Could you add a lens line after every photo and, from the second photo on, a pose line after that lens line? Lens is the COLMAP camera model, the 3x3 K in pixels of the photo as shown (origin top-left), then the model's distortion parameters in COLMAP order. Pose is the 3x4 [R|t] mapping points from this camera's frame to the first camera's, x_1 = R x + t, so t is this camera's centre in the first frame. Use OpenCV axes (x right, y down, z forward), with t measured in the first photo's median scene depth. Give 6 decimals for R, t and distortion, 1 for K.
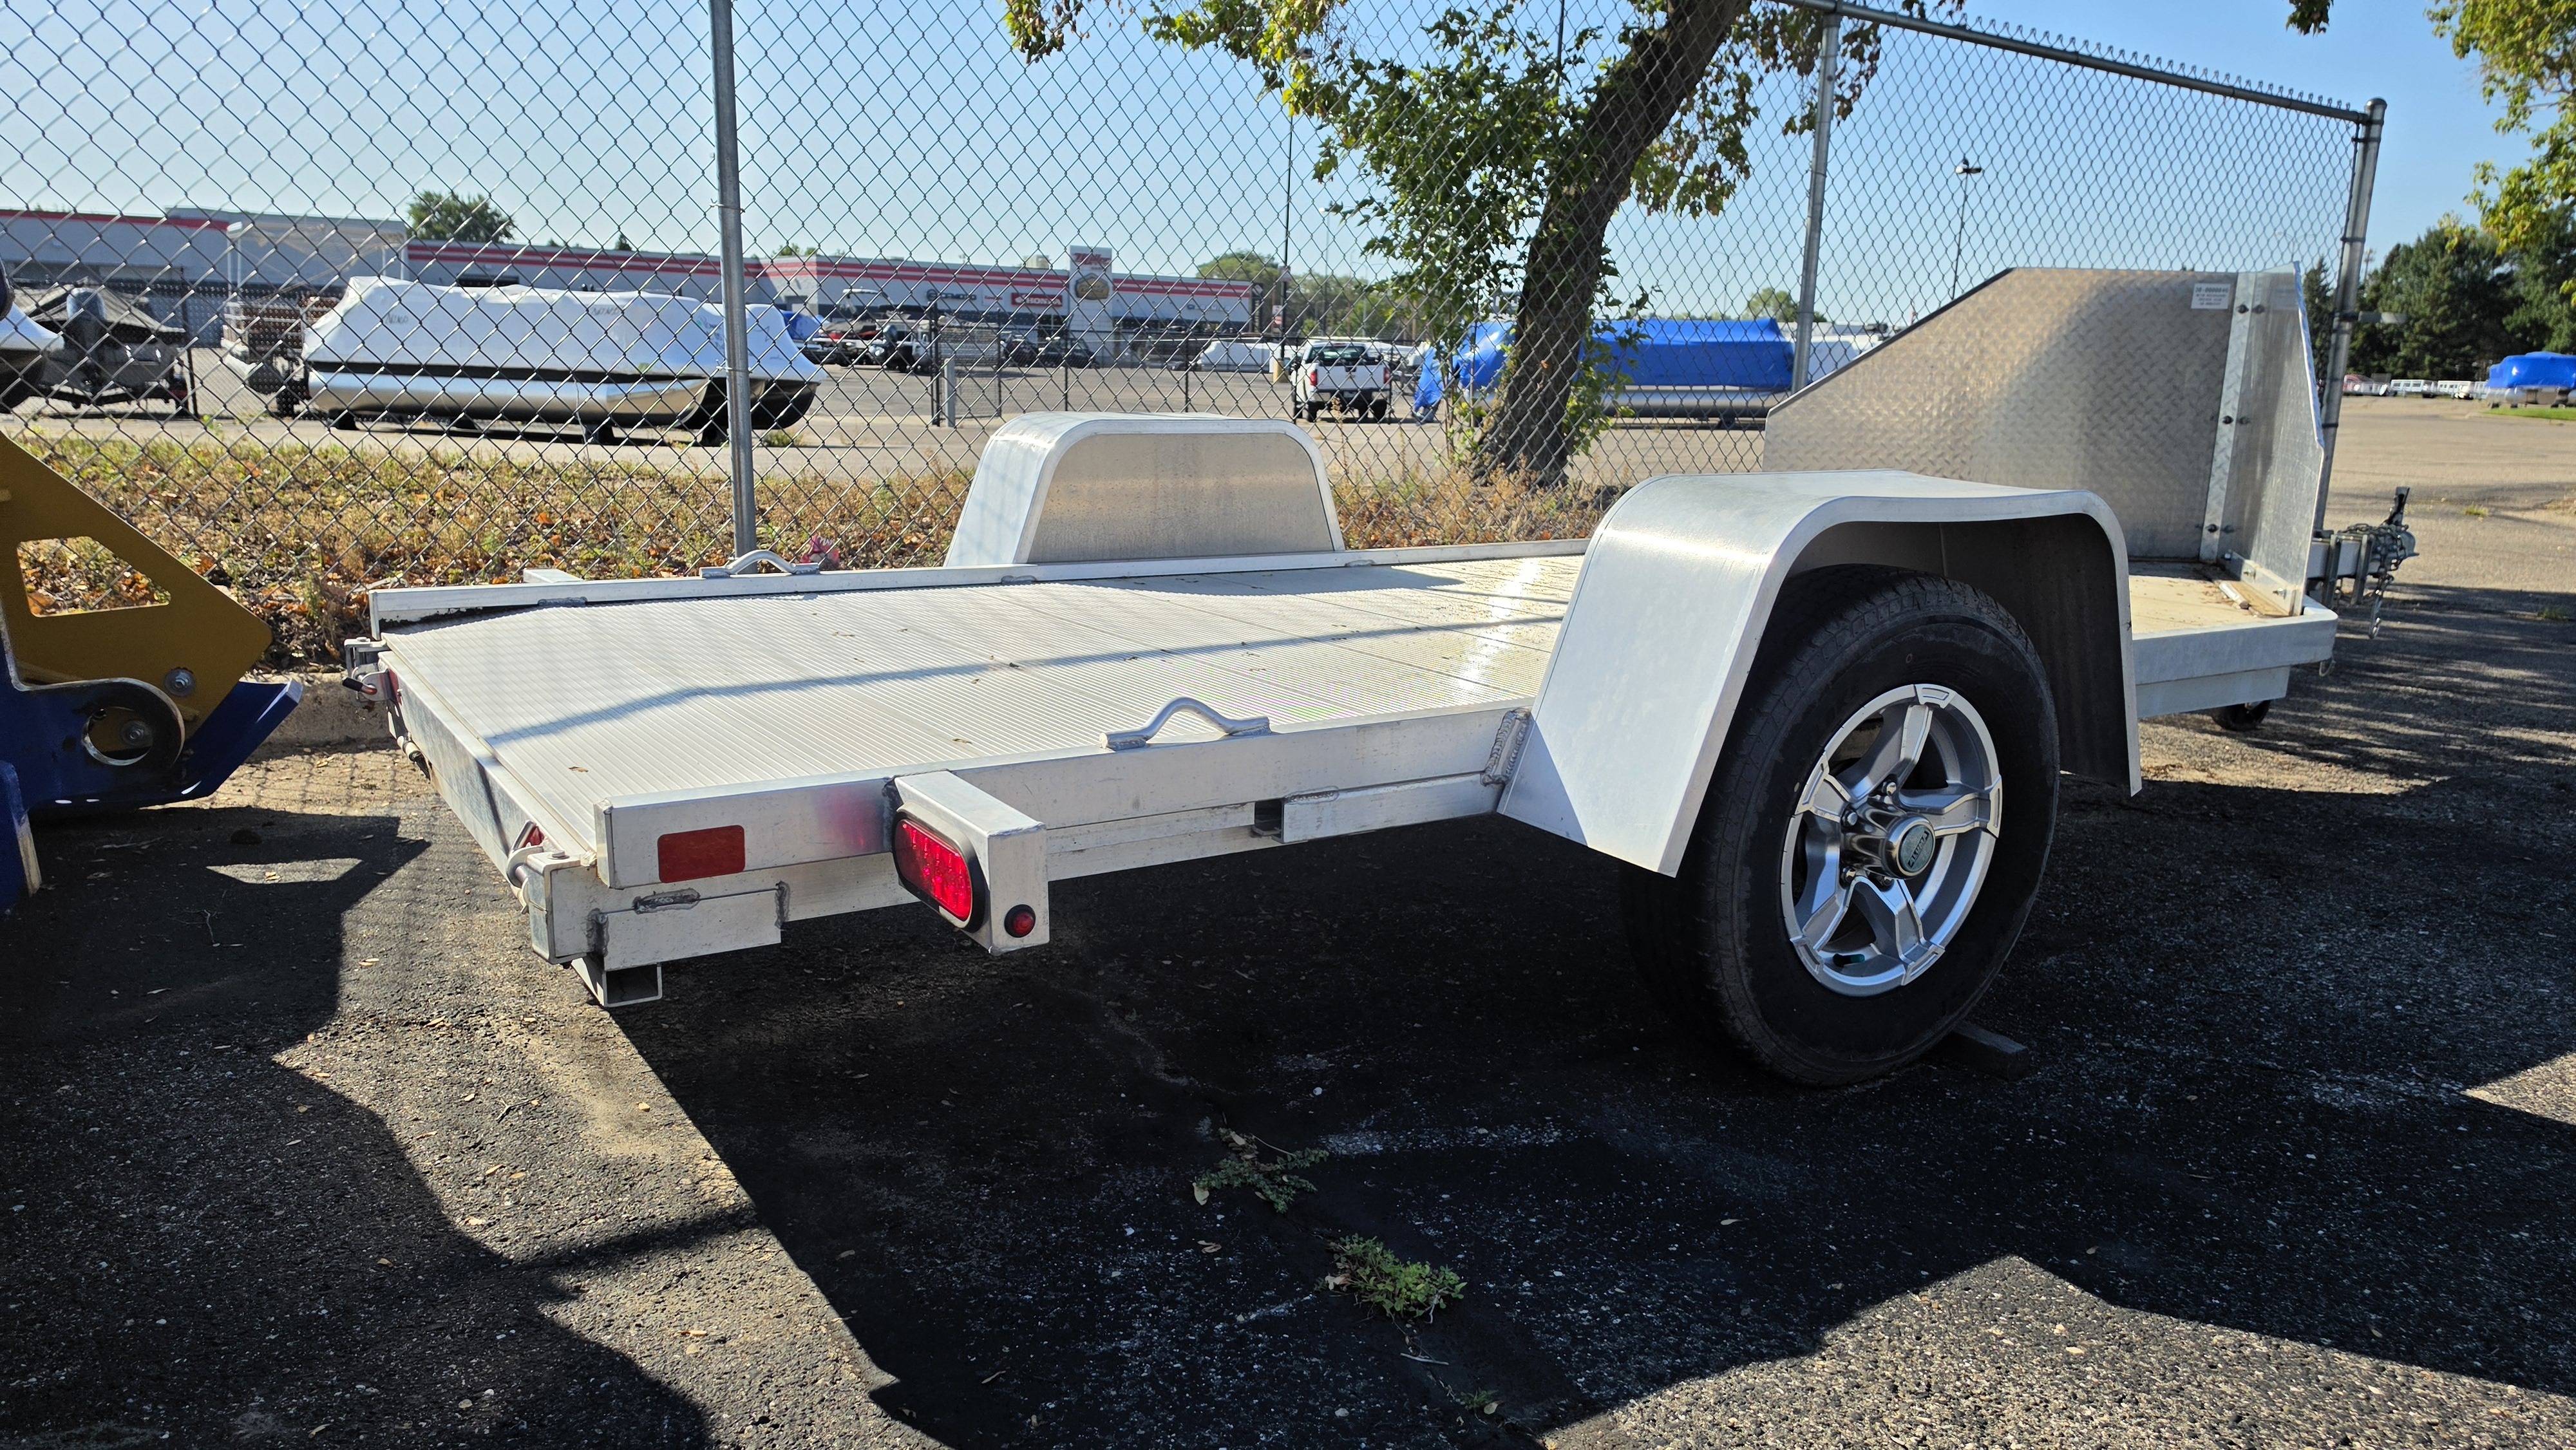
lens RADIAL K [[1766.8, 0, 1282.4], [0, 1766.8, 734.5], [0, 0, 1]] dist [0.040893, -0.041900]
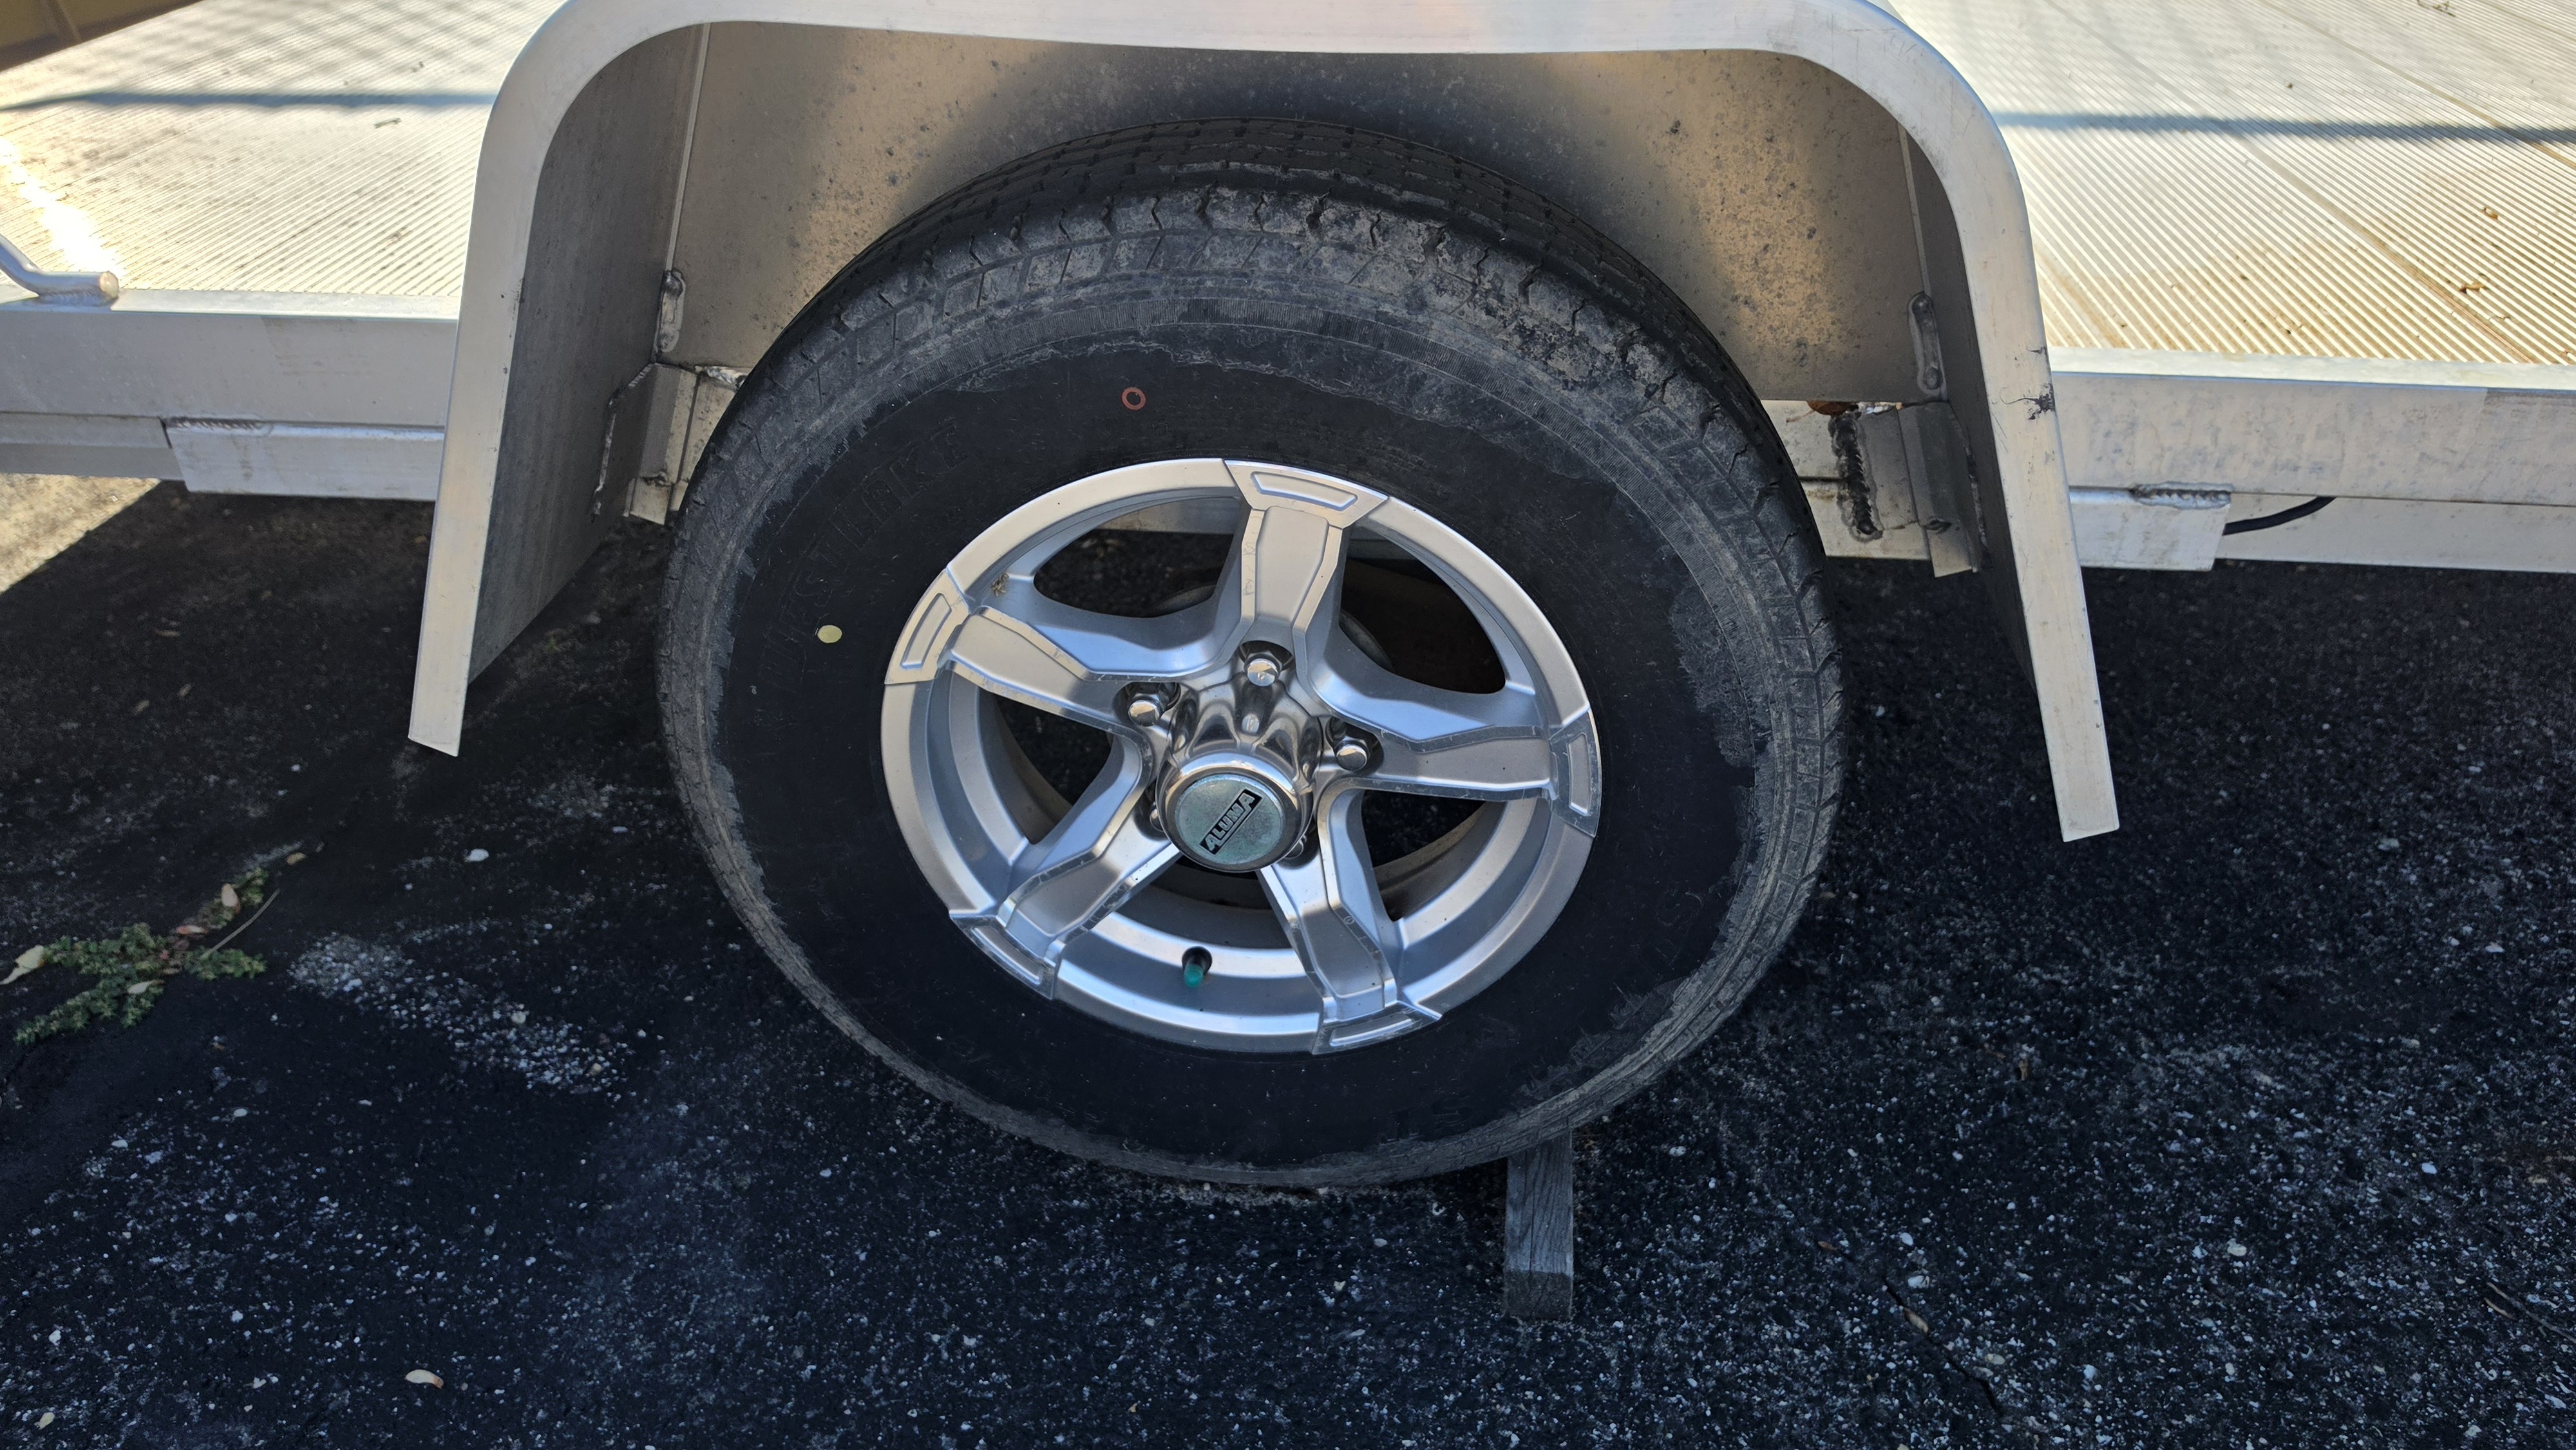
lens RADIAL K [[1766.8, 0, 1289.1], [0, 1766.8, 725.0], [0, 0, 1]] dist [0.040893, -0.041900]
pose [[0.799125, 0.305633, -0.517676, 0.620217], [-0.120012, 0.924893, 0.360790, -0.124772], [0.589064, -0.226189, 0.775785, 0.709361]]
